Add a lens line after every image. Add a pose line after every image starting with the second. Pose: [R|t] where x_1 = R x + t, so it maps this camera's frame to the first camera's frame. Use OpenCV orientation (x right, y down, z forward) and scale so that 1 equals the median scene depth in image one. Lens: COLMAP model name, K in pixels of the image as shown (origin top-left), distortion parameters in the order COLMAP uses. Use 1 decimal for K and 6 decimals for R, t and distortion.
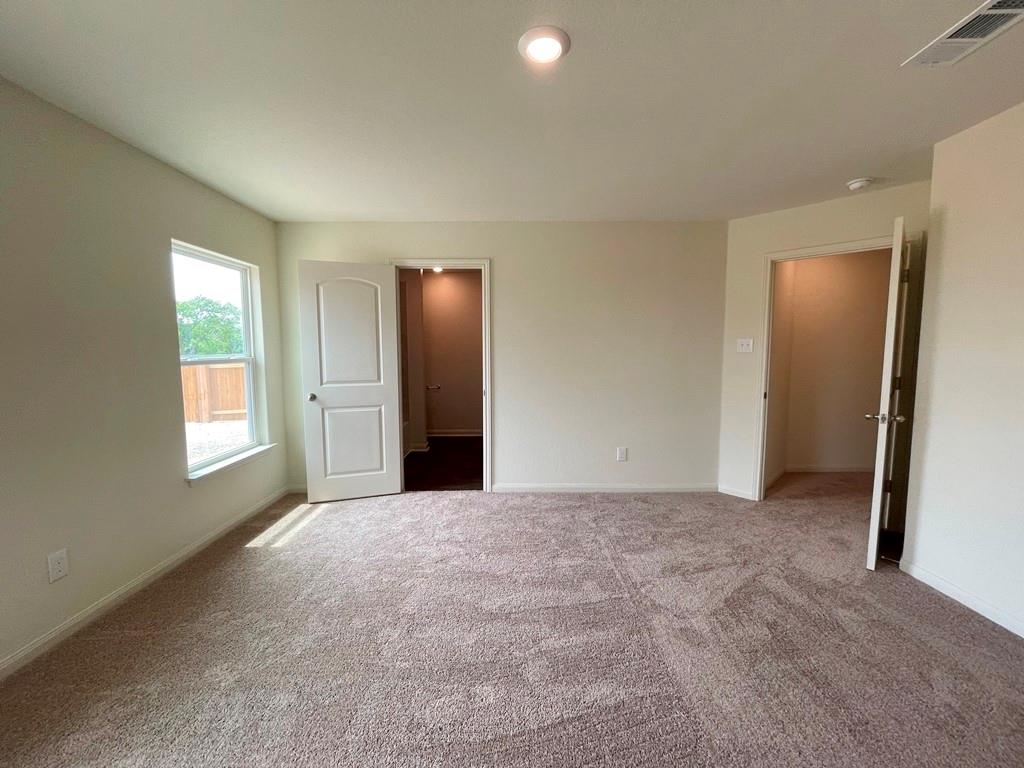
lens RADIAL K [[413.4, 0, 512.0], [0, 413.4, 384.0], [0, 0, 1]] dist [-0.004212, -0.000263]
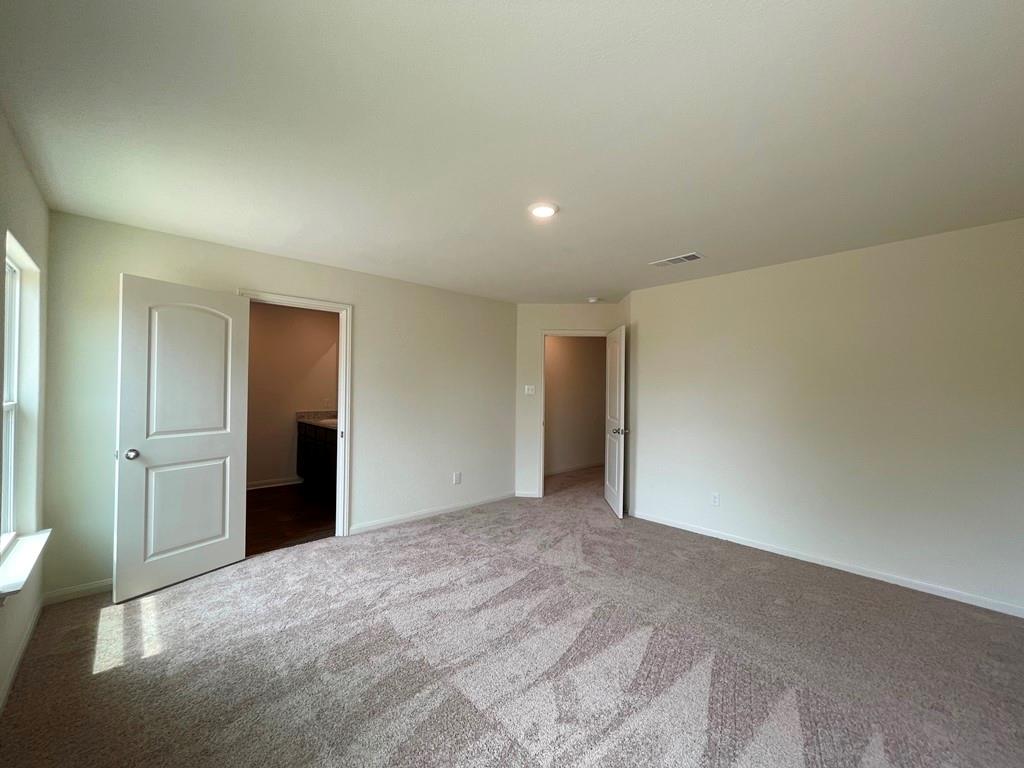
lens RADIAL K [[414.1, 0, 512.0], [0, 414.1, 384.0], [0, 0, 1]] dist [-0.000101, -0.000288]
pose [[0.737608, 0.018103, 0.674987, -0.482054], [0.041847, 0.996493, -0.072455, -0.011788], [-0.673932, 0.081689, 0.734264, -0.026986]]
